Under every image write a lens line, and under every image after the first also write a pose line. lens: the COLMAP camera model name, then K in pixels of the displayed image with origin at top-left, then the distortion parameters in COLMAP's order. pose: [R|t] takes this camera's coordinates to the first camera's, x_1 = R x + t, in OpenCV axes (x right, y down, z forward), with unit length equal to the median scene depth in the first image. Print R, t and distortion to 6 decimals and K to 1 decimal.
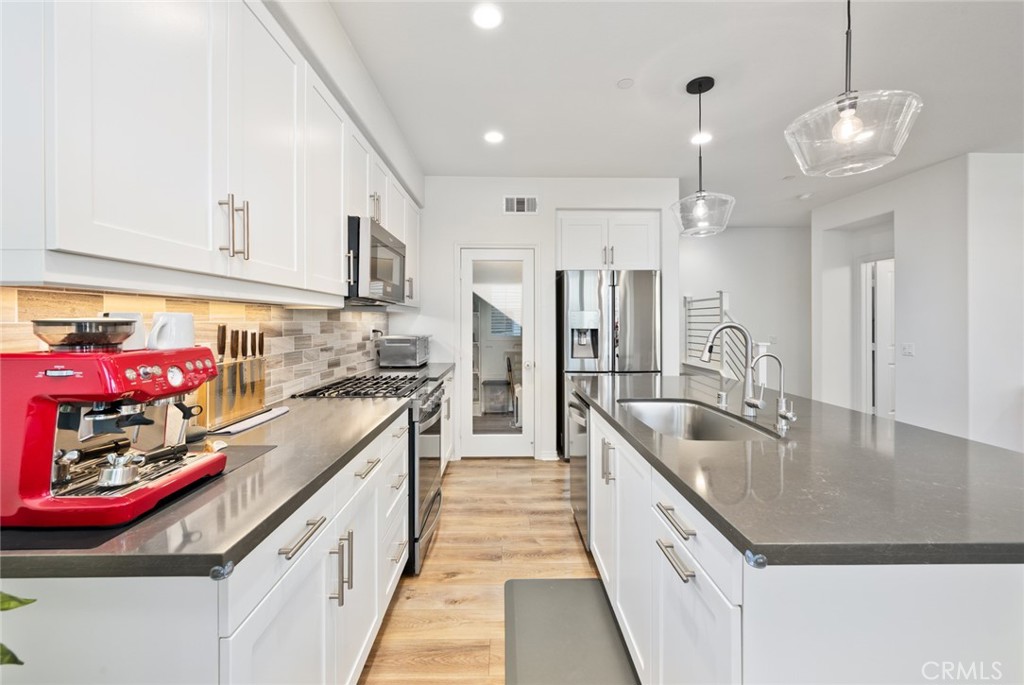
lens RADIAL K [[409.5, 0, 511.4], [0, 409.5, 321.0], [0, 0, 1]] dist [-0.000389, 0.000056]
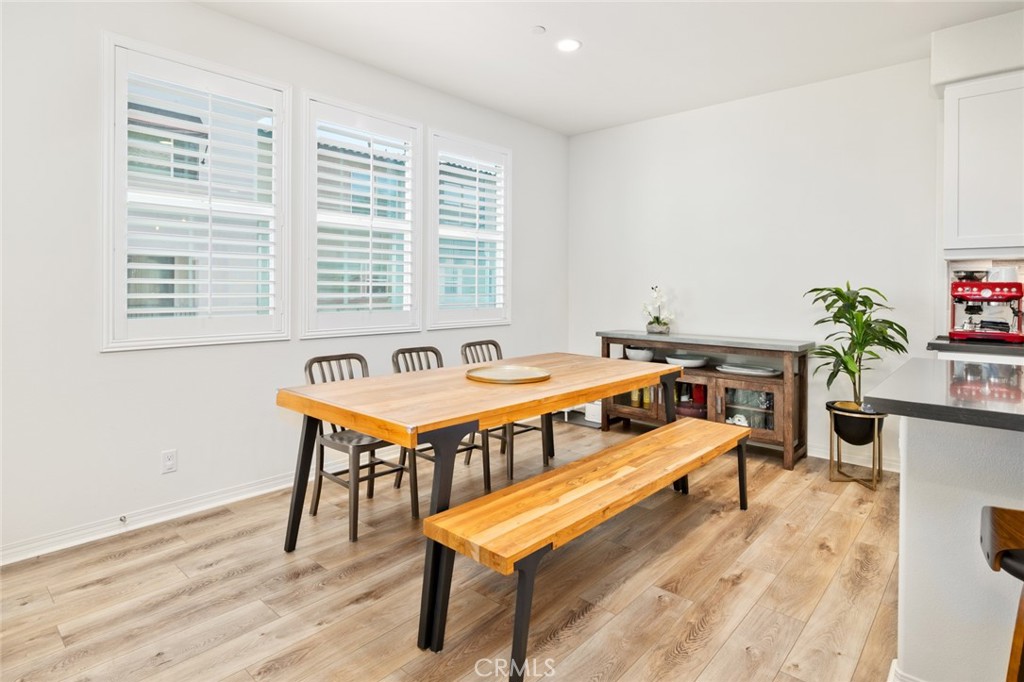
lens RADIAL K [[541.8, 0, 510.9], [0, 541.8, 291.6], [0, 0, 1]] dist [-0.000081, -0.000107]
pose [[-0.683793, -0.002857, -0.729670, 0.973968], [-0.005973, 0.999981, 0.001683, 0.038021], [0.729651, 0.005509, -0.683797, 0.317835]]
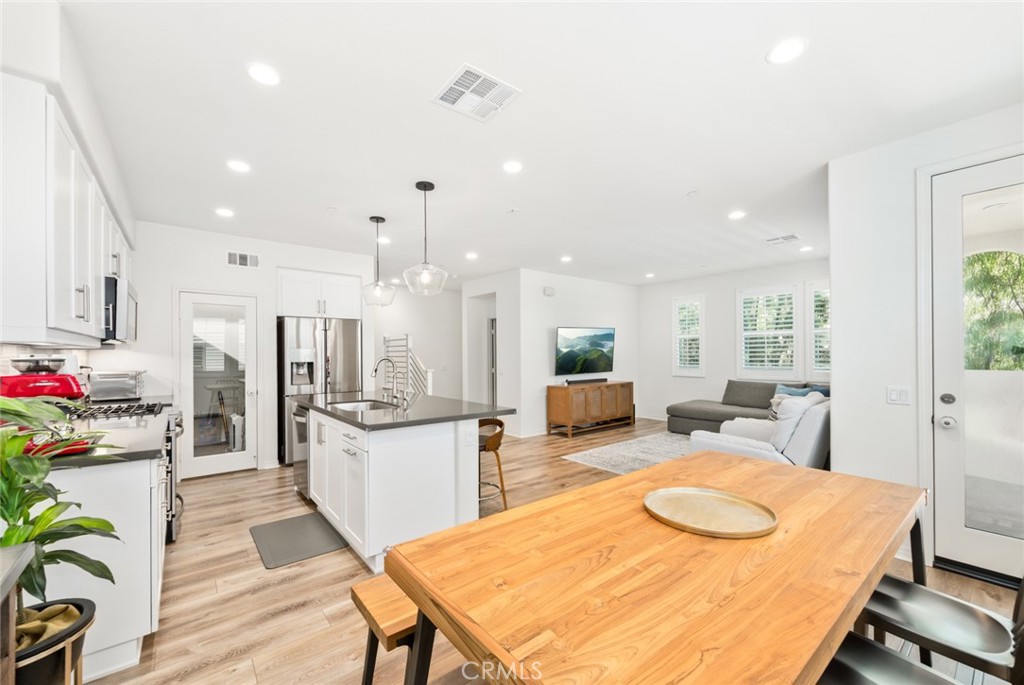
lens RADIAL K [[412.0, 0, 507.2], [0, 412.0, 353.0], [0, 0, 1]] dist [-0.001618, -0.000107]
pose [[0.793526, -0.001747, 0.608534, -0.116352], [0.004568, 0.999985, -0.003086, -0.003737], [-0.608519, 0.005229, 0.793522, -0.505118]]
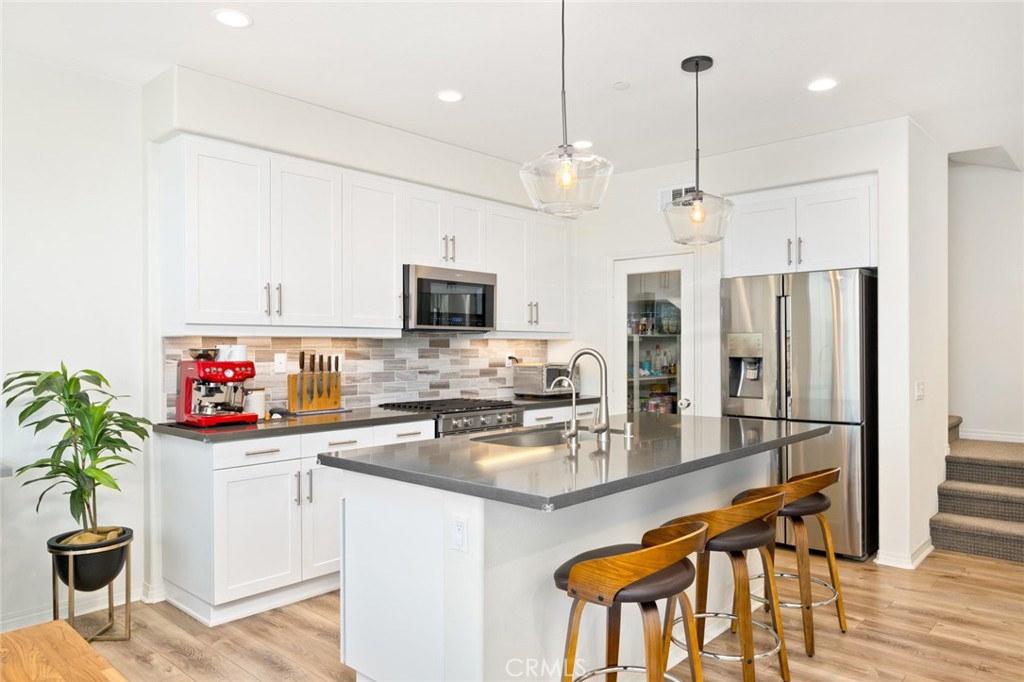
lens RADIAL K [[689.9, 0, 512.0], [0, 689.9, 341.0], [0, 0, 1]] dist [-0.003217, -0.001558]
pose [[0.726883, -0.008468, -0.686709, 0.834677], [0.004411, 0.999961, -0.007663, -0.002704], [0.686747, 0.002541, 0.726892, -0.202064]]
